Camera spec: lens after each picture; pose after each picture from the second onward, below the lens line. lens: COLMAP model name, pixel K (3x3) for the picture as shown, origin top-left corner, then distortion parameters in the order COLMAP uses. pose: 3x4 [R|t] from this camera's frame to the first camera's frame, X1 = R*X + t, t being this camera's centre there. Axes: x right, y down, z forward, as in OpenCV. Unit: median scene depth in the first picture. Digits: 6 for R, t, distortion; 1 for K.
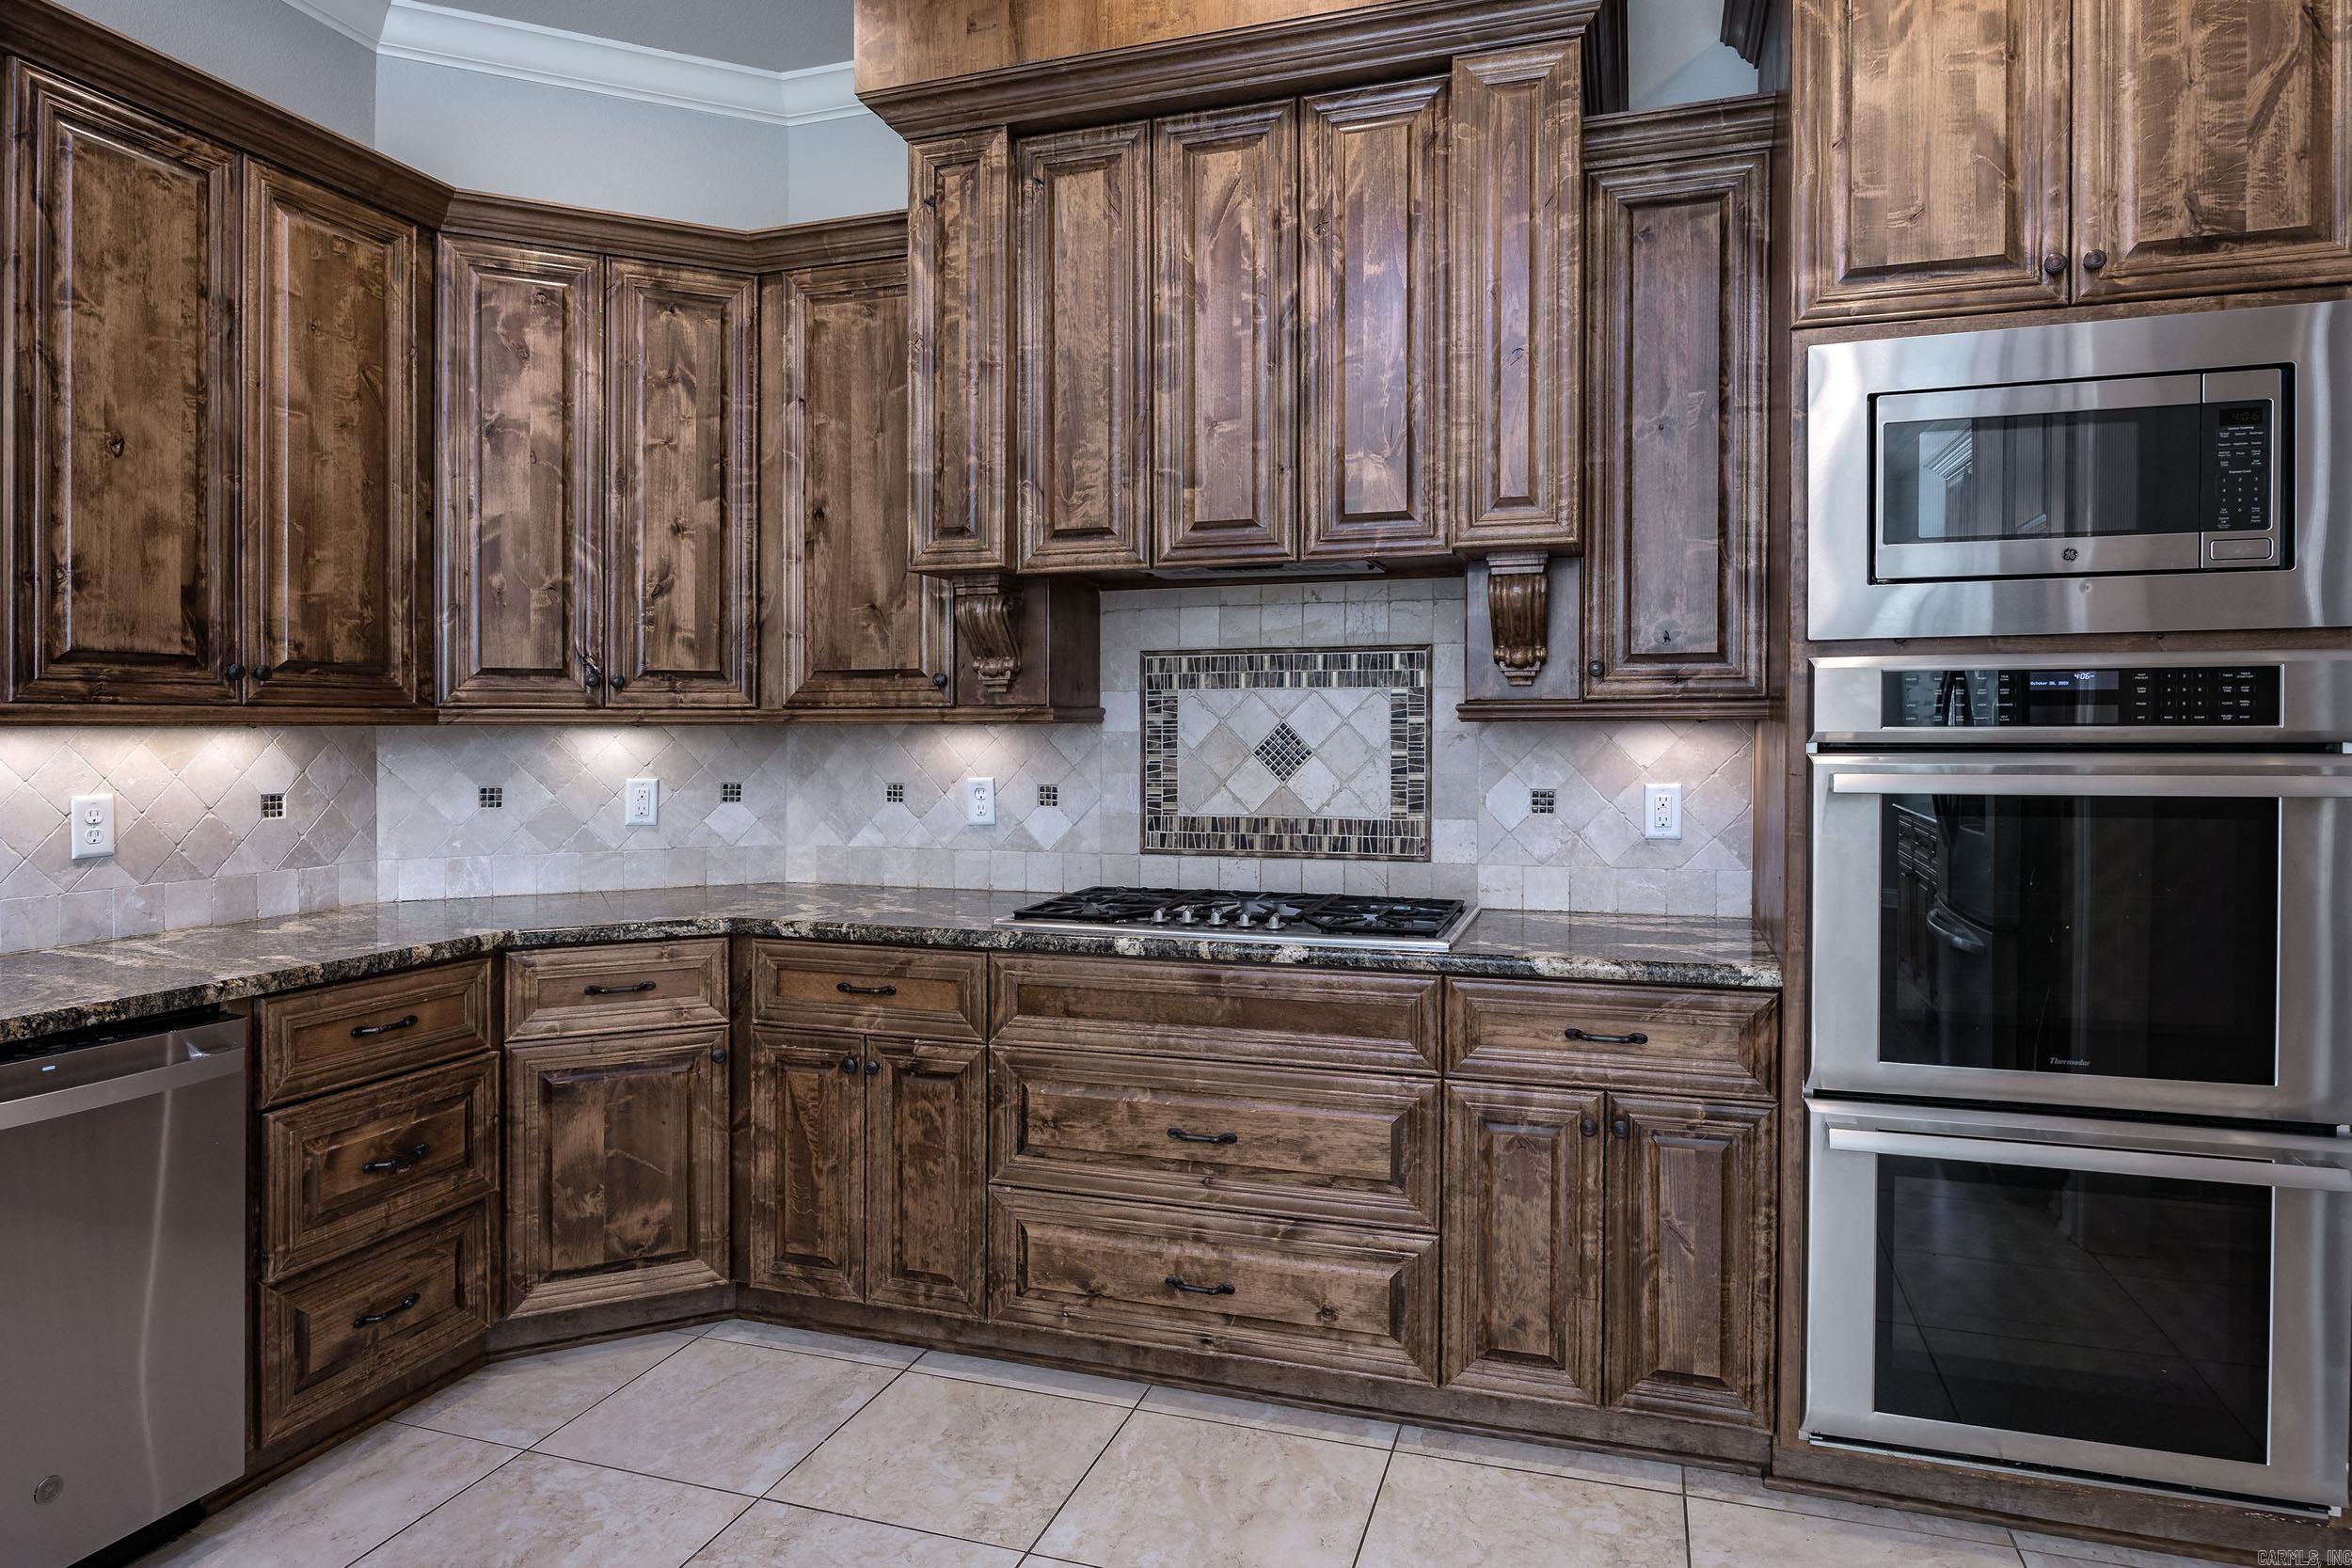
lens RADIAL K [[1379.9, 0, 1182.7], [0, 1379.9, 762.8], [0, 0, 1]] dist [-0.011586, 0.001419]
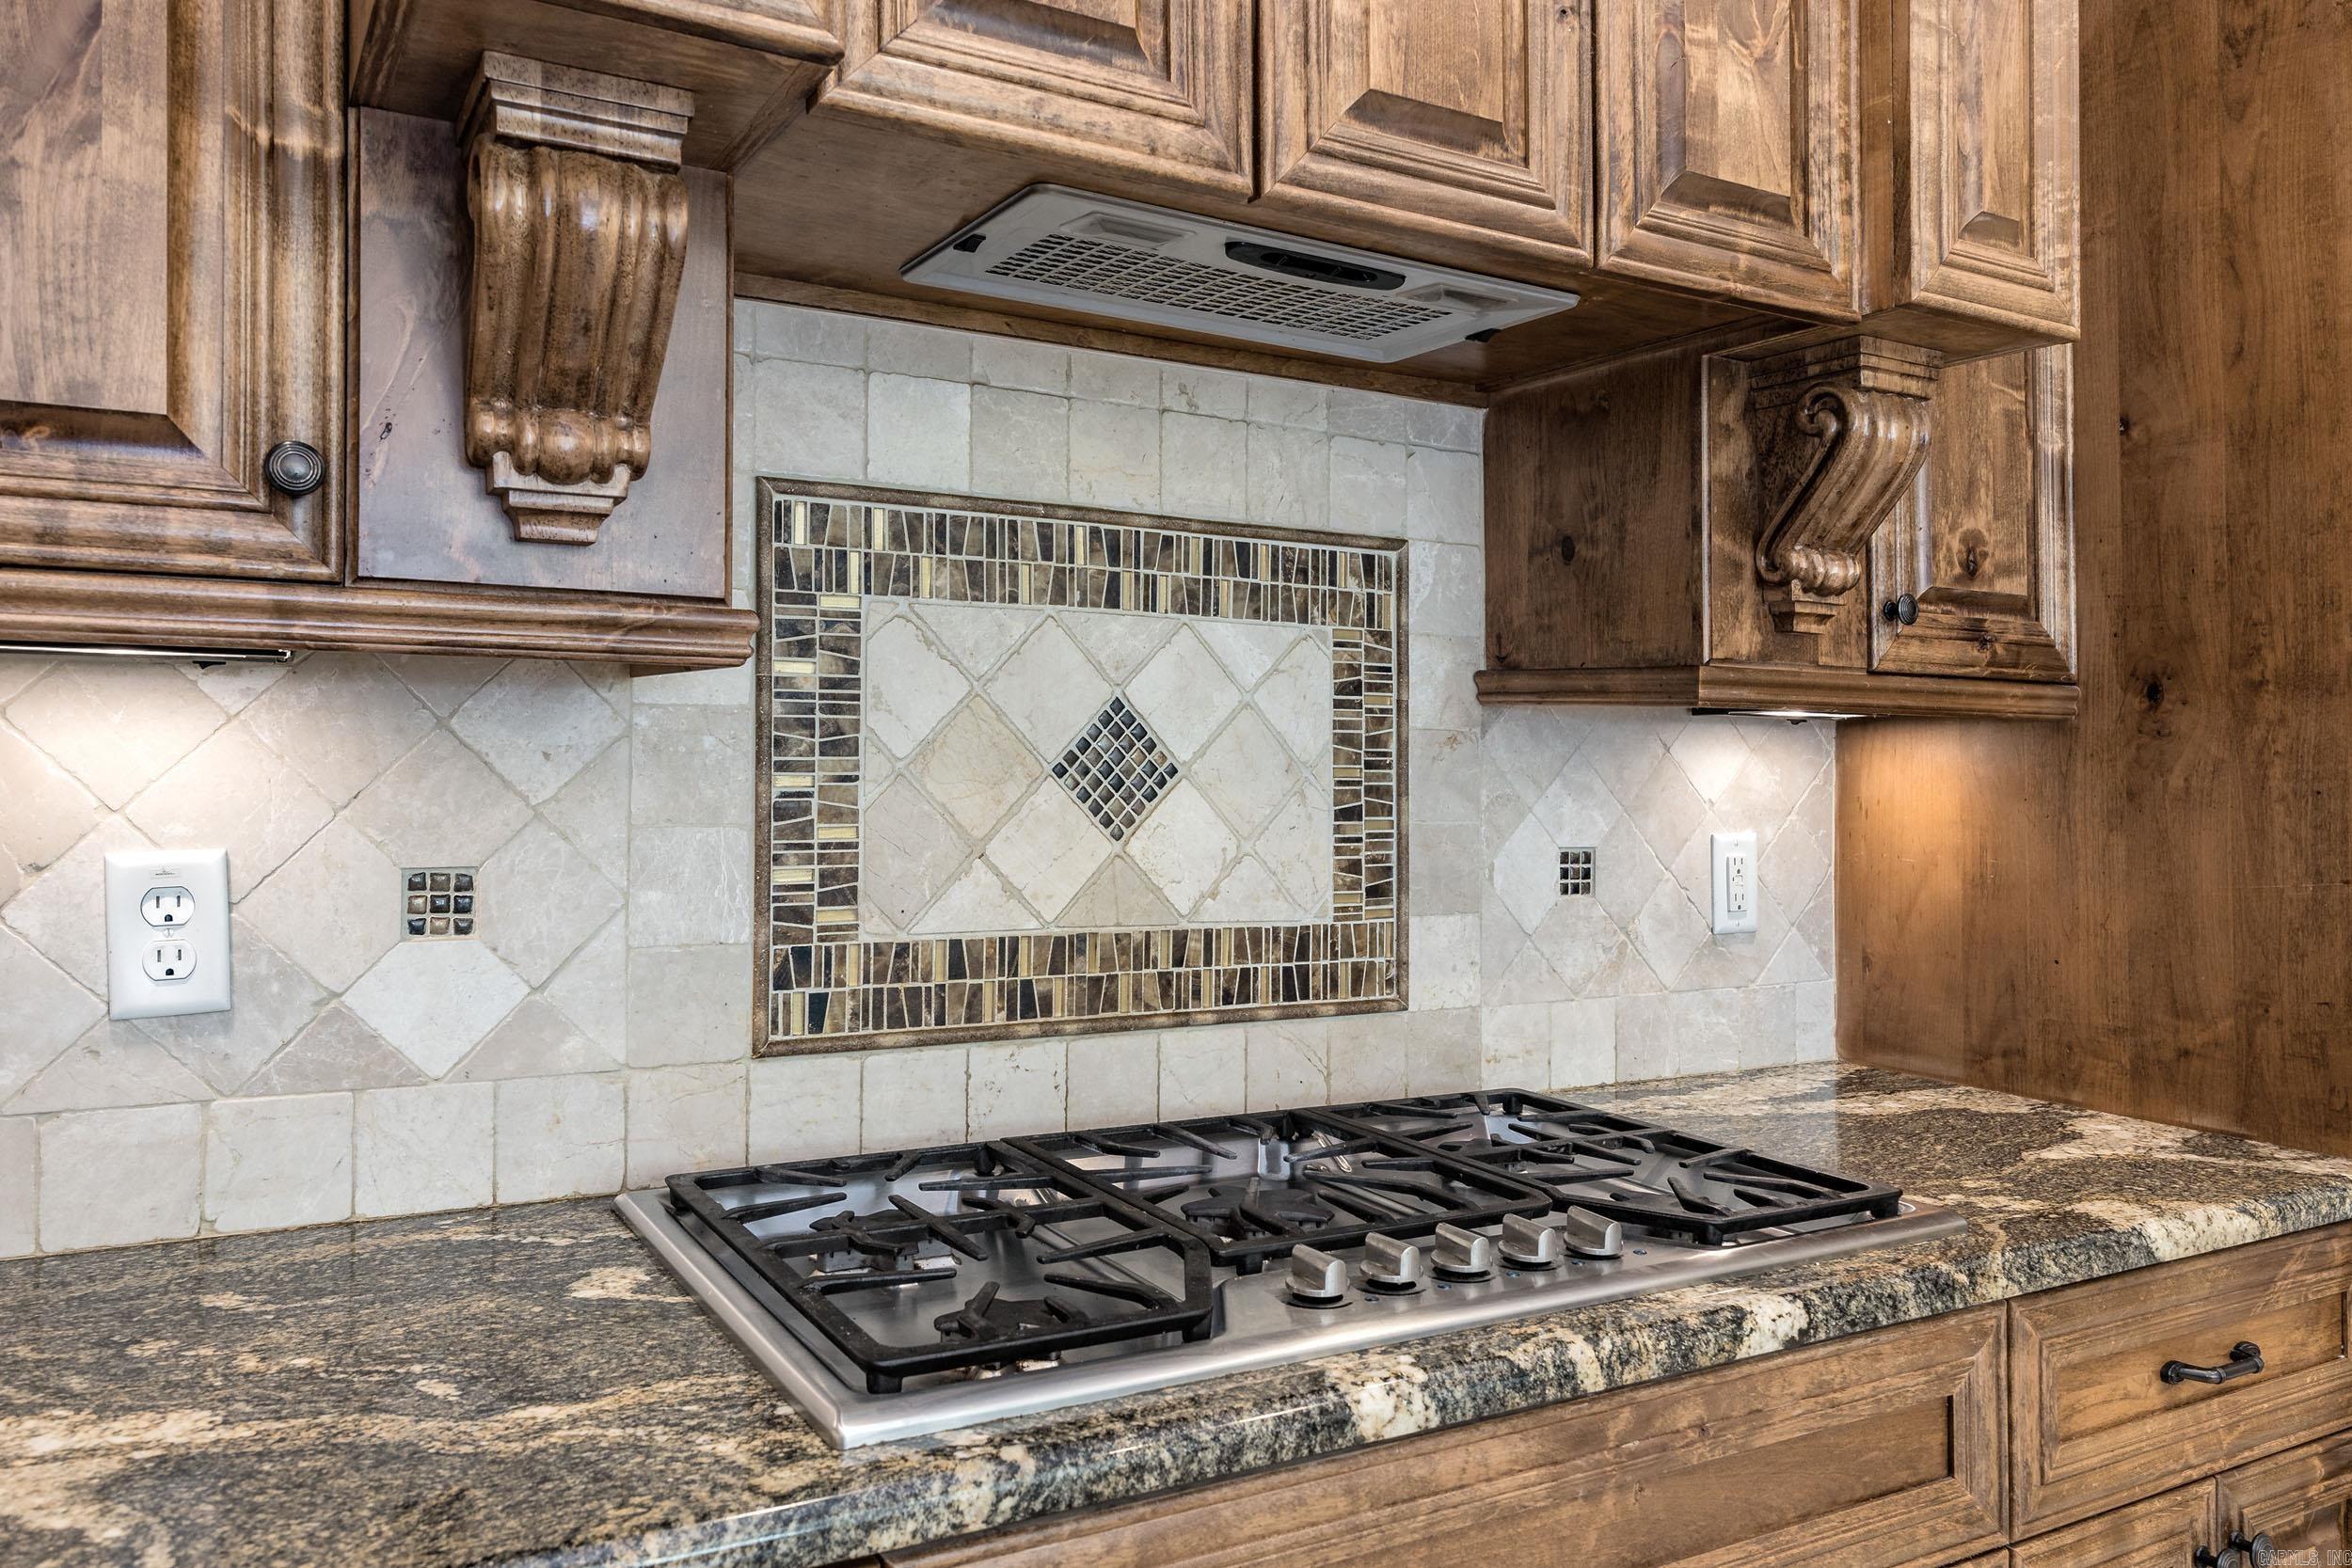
lens RADIAL K [[1728.2, 0, 1177.0], [0, 1728.2, 768.3], [0, 0, 1]] dist [0.002540, -0.002065]
pose [[0.672356, 0.010681, 0.740151, -0.292726], [0.000900, 0.999883, -0.015248, -0.000309], [-0.740227, 0.010918, 0.672268, 0.651009]]
